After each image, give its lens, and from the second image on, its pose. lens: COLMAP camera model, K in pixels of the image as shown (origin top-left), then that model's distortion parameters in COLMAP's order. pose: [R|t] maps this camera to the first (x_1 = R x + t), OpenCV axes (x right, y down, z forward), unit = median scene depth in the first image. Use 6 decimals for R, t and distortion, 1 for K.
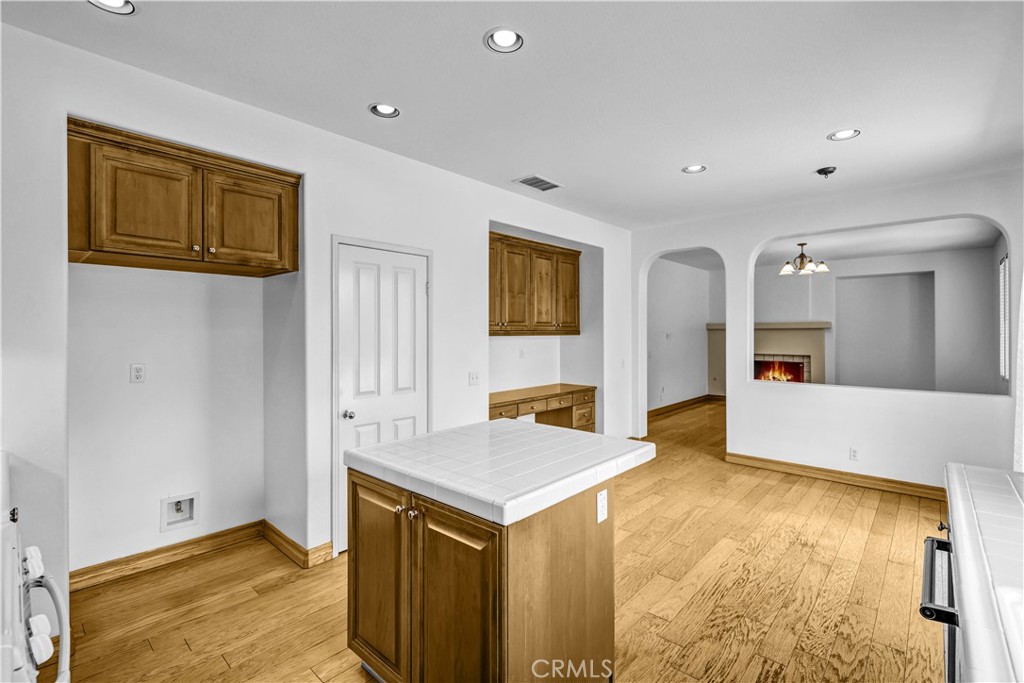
lens RADIAL K [[462.4, 0, 515.4], [0, 462.4, 332.0], [0, 0, 1]] dist [0.002188, 0.000644]
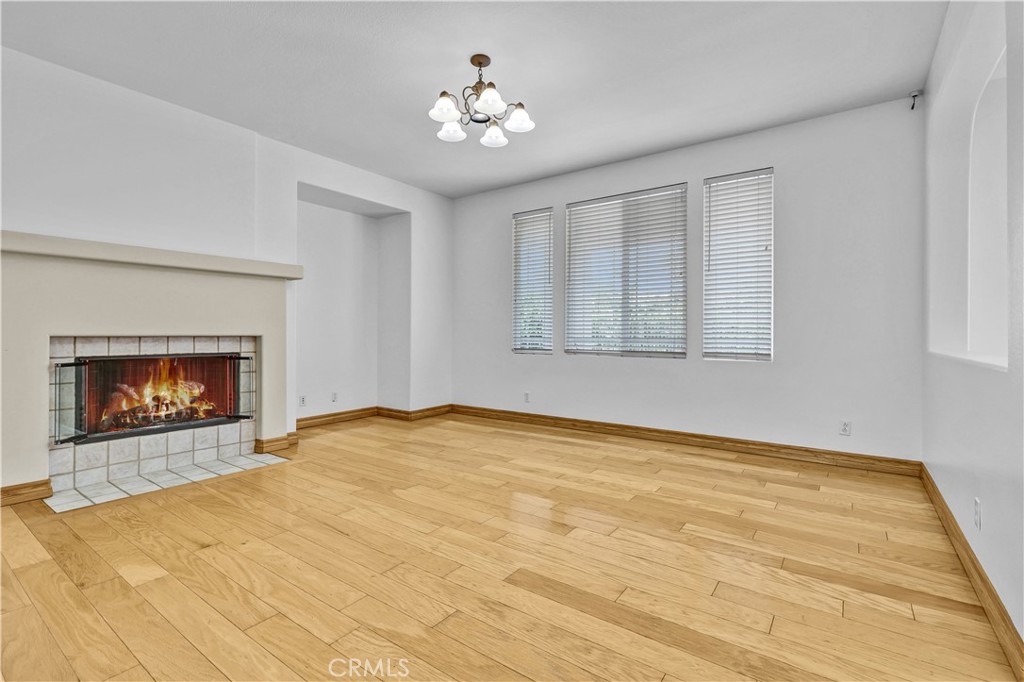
lens RADIAL K [[462.4, 0, 529.0], [0, 462.4, 332.6], [0, 0, 1]] dist [0.002188, 0.000644]
pose [[-0.123296, -0.000535, 0.992370, 0.372591], [0.001679, 0.999998, 0.000748, 0.116136], [-0.992368, 0.001759, -0.123295, 1.912588]]
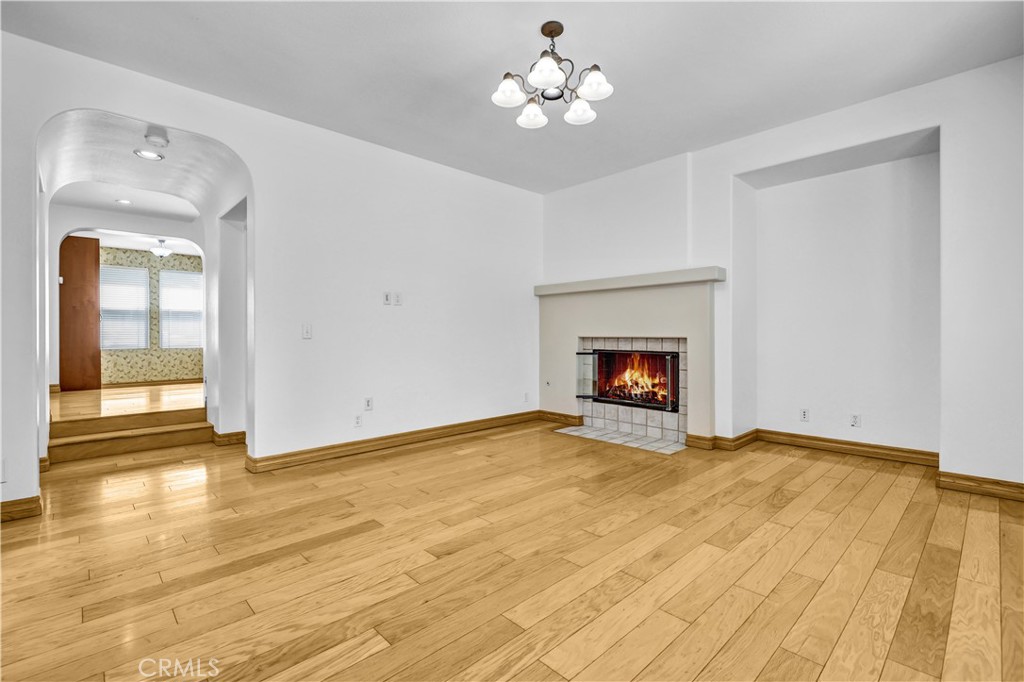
lens RADIAL K [[462.4, 0, 506.2], [0, 462.4, 335.3], [0, 0, 1]] dist [0.002188, 0.000644]
pose [[0.996089, -0.004878, -0.088219, 1.172769], [0.004885, 0.999988, -0.000135, 0.115024], [0.088218, -0.000297, 0.996101, 1.179105]]
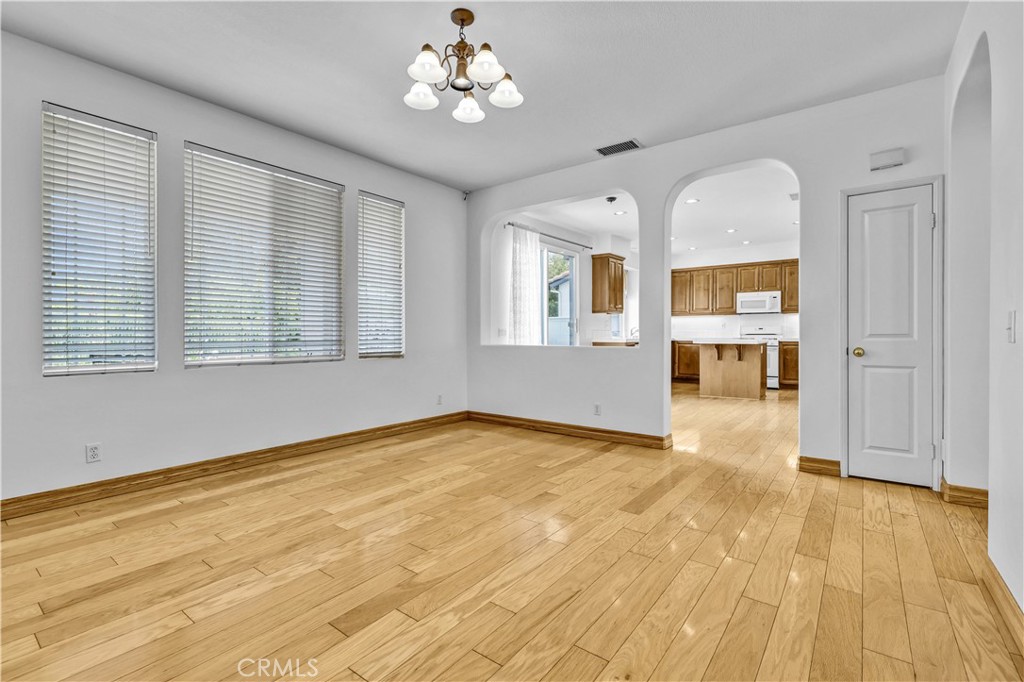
lens RADIAL K [[462.4, 0, 509.1], [0, 462.4, 335.7], [0, 0, 1]] dist [0.002188, 0.000644]
pose [[-0.996943, -0.000487, -0.078129, 1.164468], [-0.000866, 0.999988, 0.004817, 0.113202], [0.078125, 0.004870, -0.996932, 2.590952]]
